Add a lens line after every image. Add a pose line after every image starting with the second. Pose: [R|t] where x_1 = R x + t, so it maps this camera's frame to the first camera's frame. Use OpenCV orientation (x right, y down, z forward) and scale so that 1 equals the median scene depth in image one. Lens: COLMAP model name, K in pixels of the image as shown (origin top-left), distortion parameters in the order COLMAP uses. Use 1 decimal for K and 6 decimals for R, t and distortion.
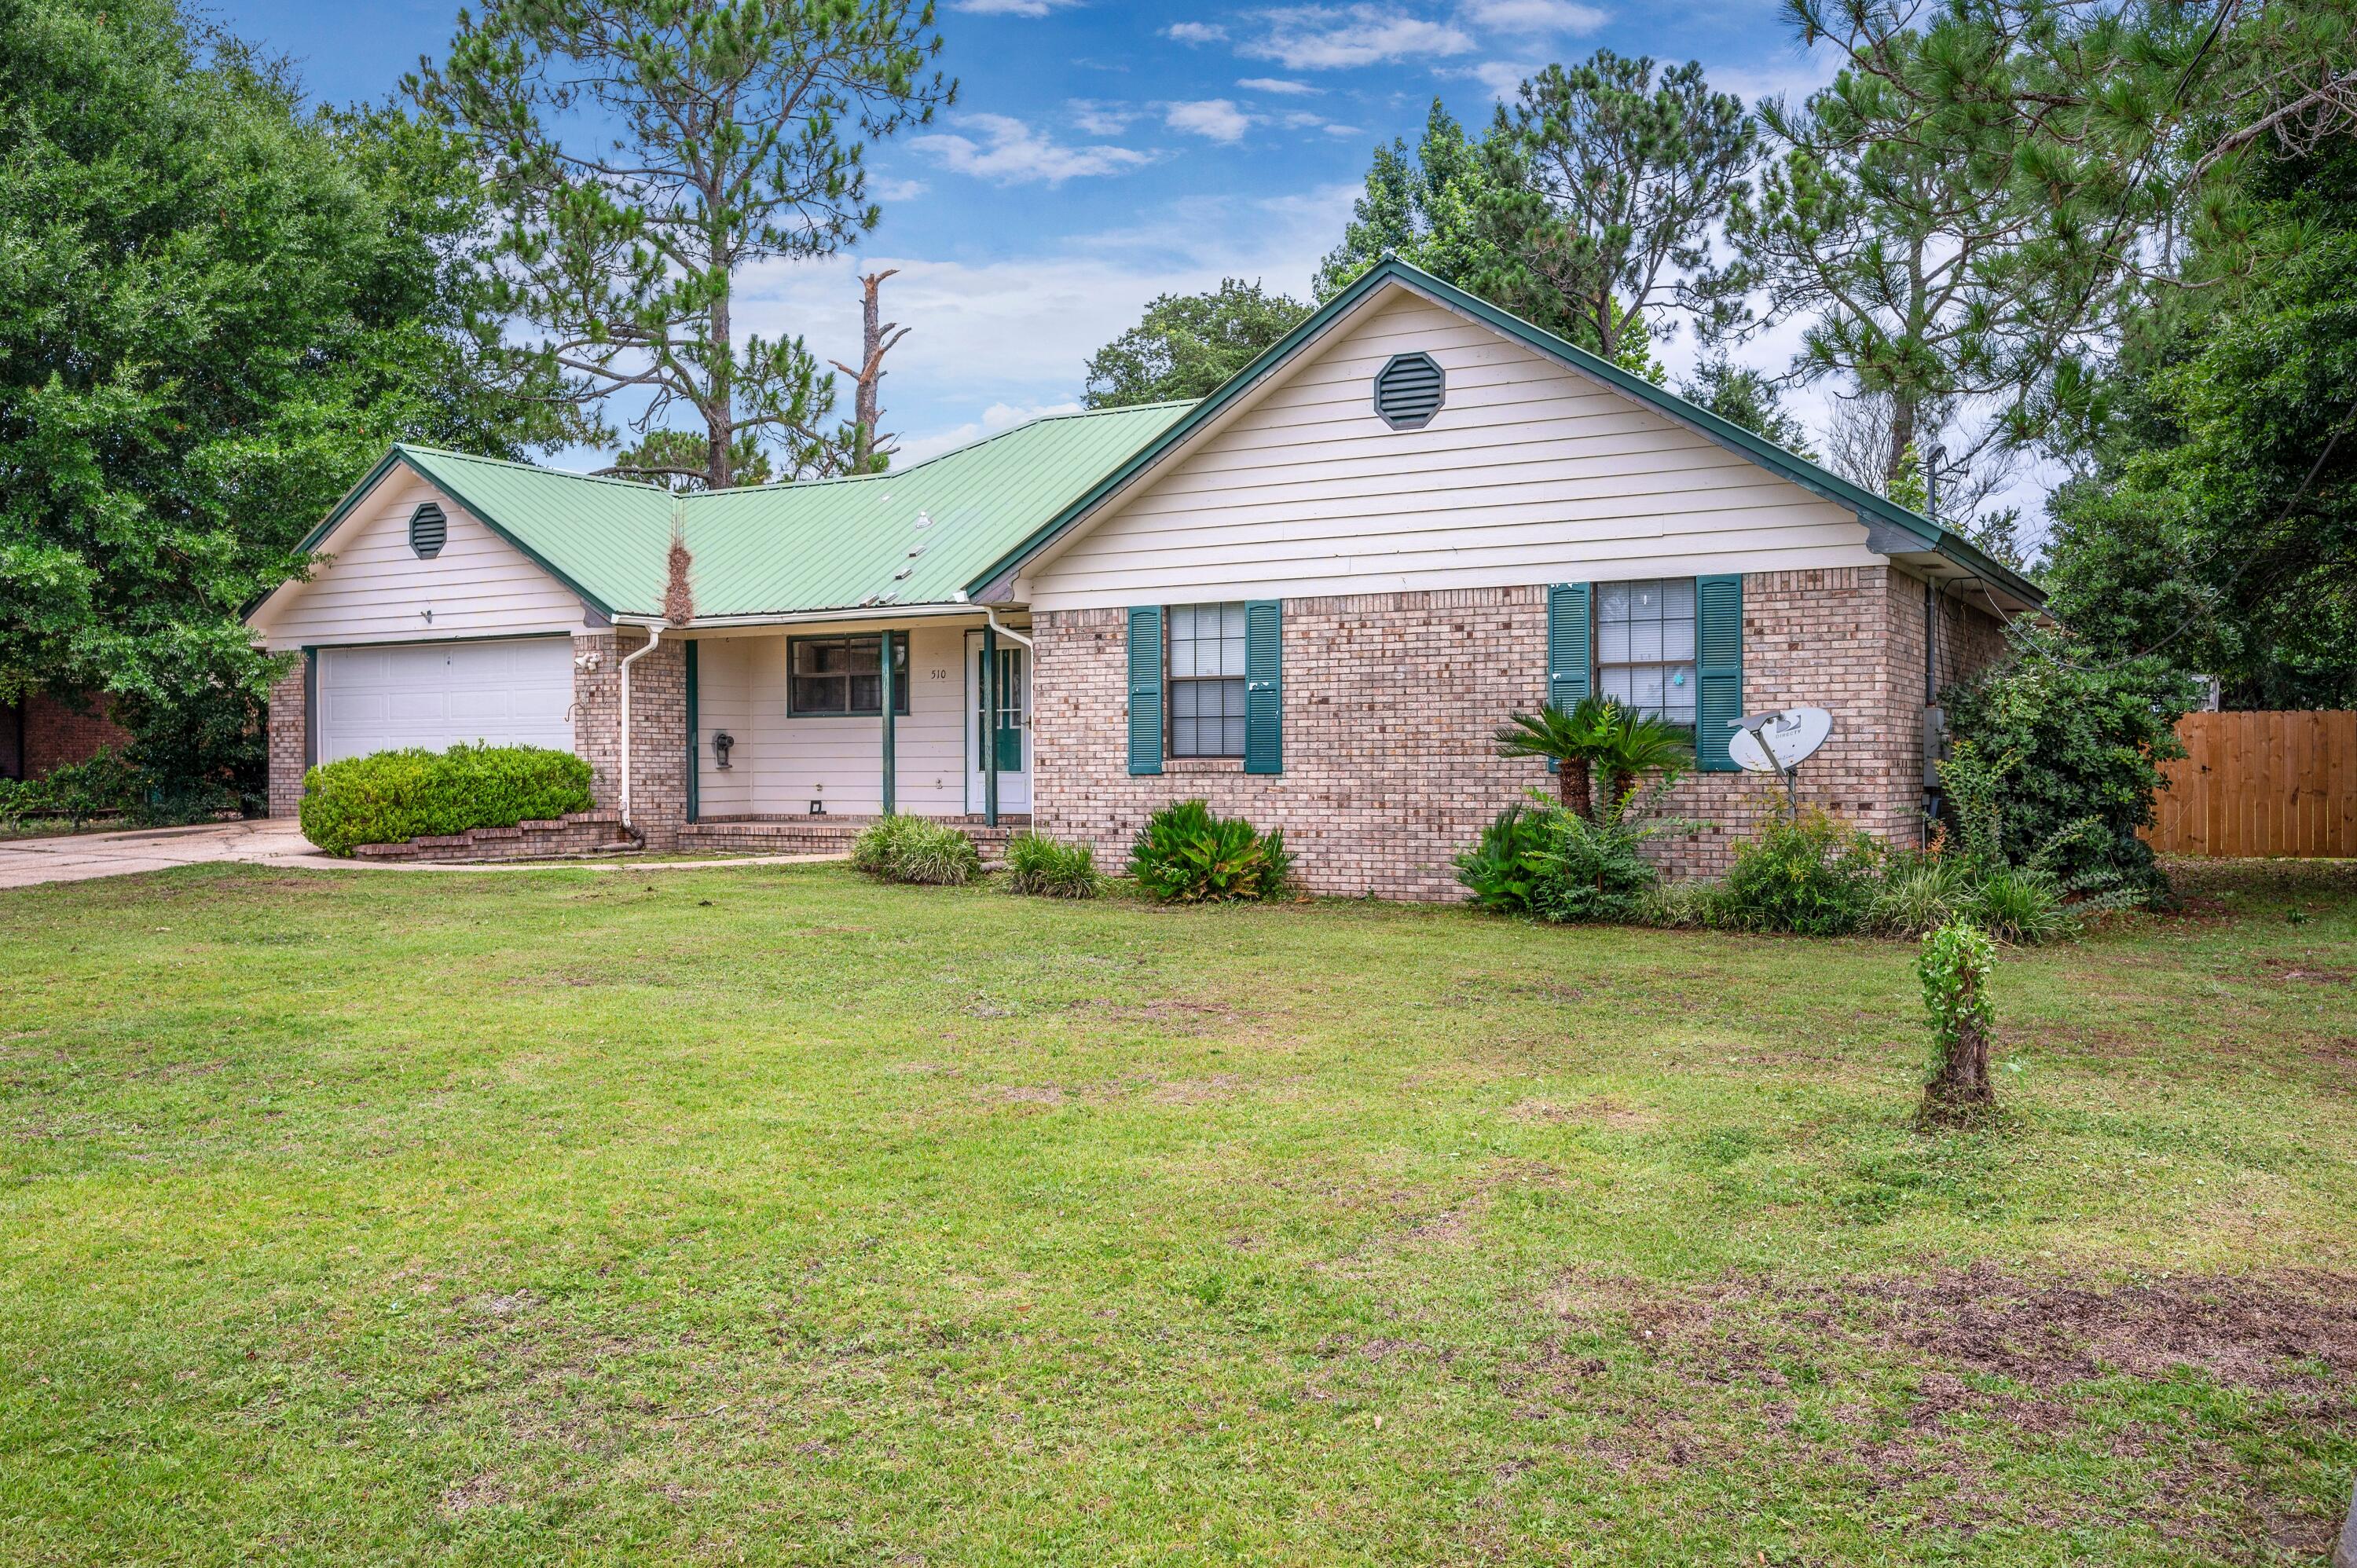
lens RADIAL K [[1949.1, 0, 1180.2], [0, 1949.1, 781.9], [0, 0, 1]] dist [-0.000939, -0.001158]
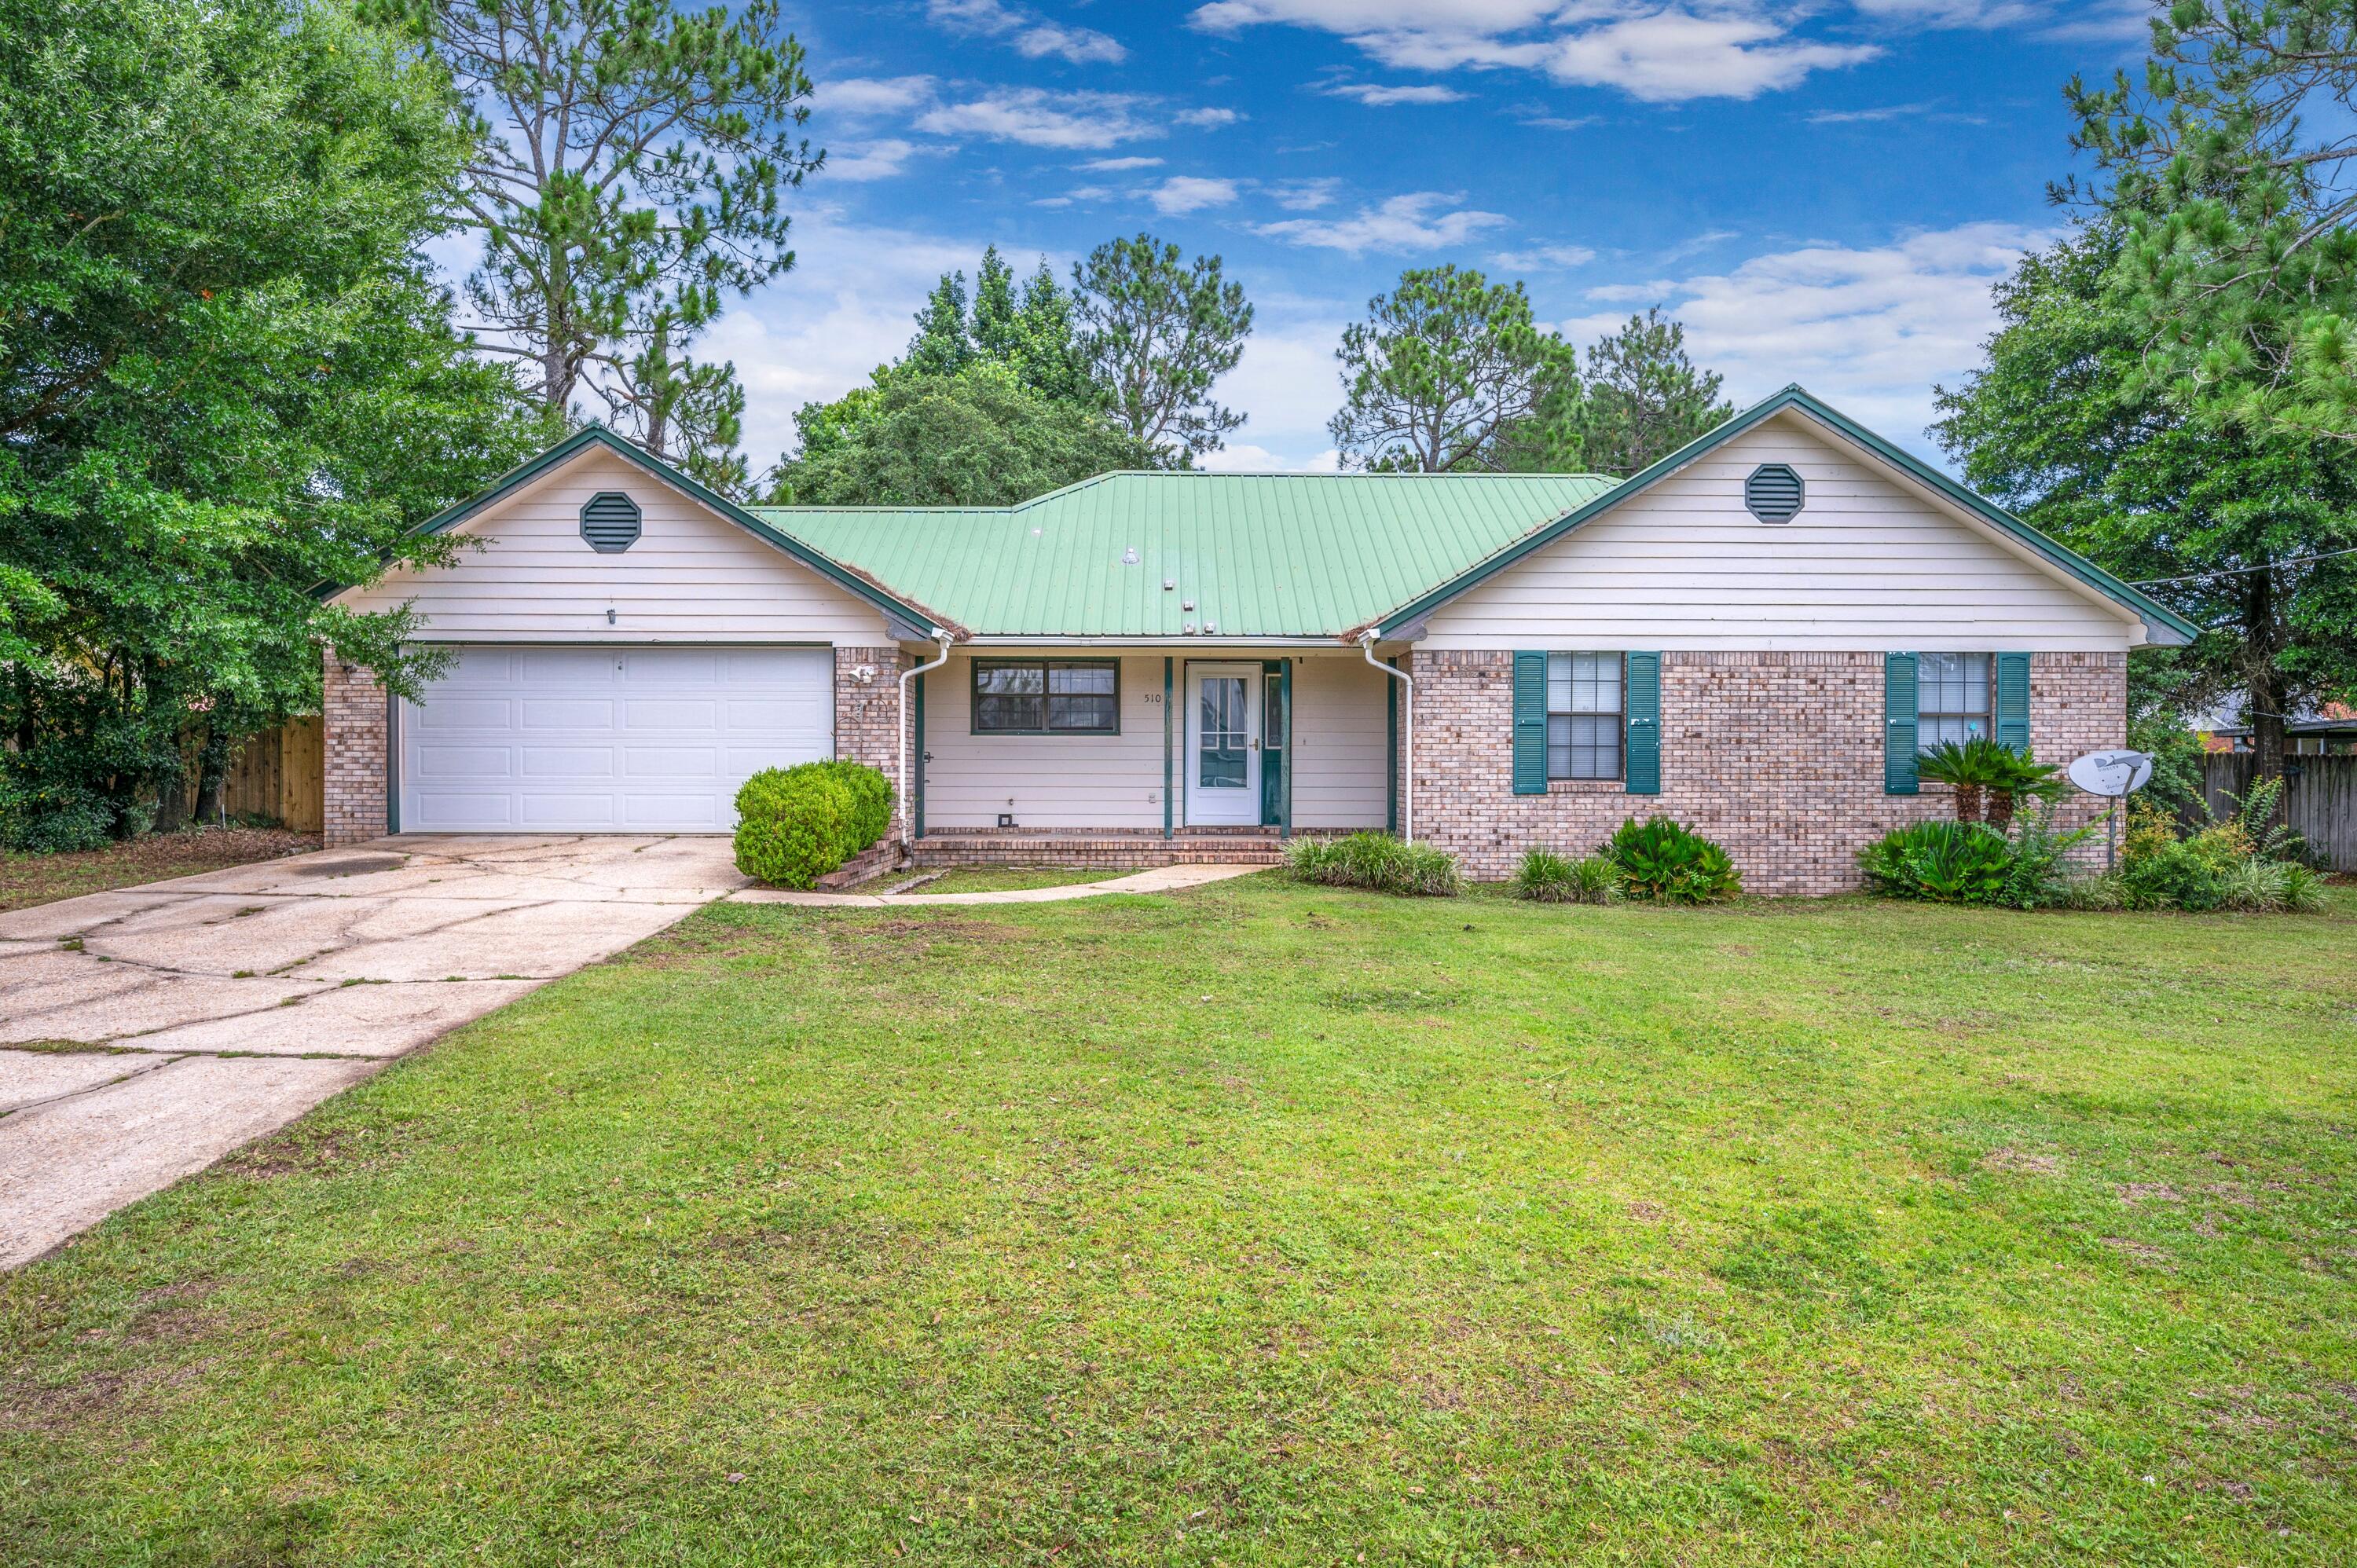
lens RADIAL K [[1430.3, 0, 1174.8], [0, 1430.3, 780.6], [0, 0, 1]] dist [-0.000908, -0.000057]
pose [[0.855542, 0.001012, 0.517733, -0.657290], [-0.002482, 0.999995, 0.002147, -0.013390], [-0.517728, -0.003122, 0.855540, 0.379218]]
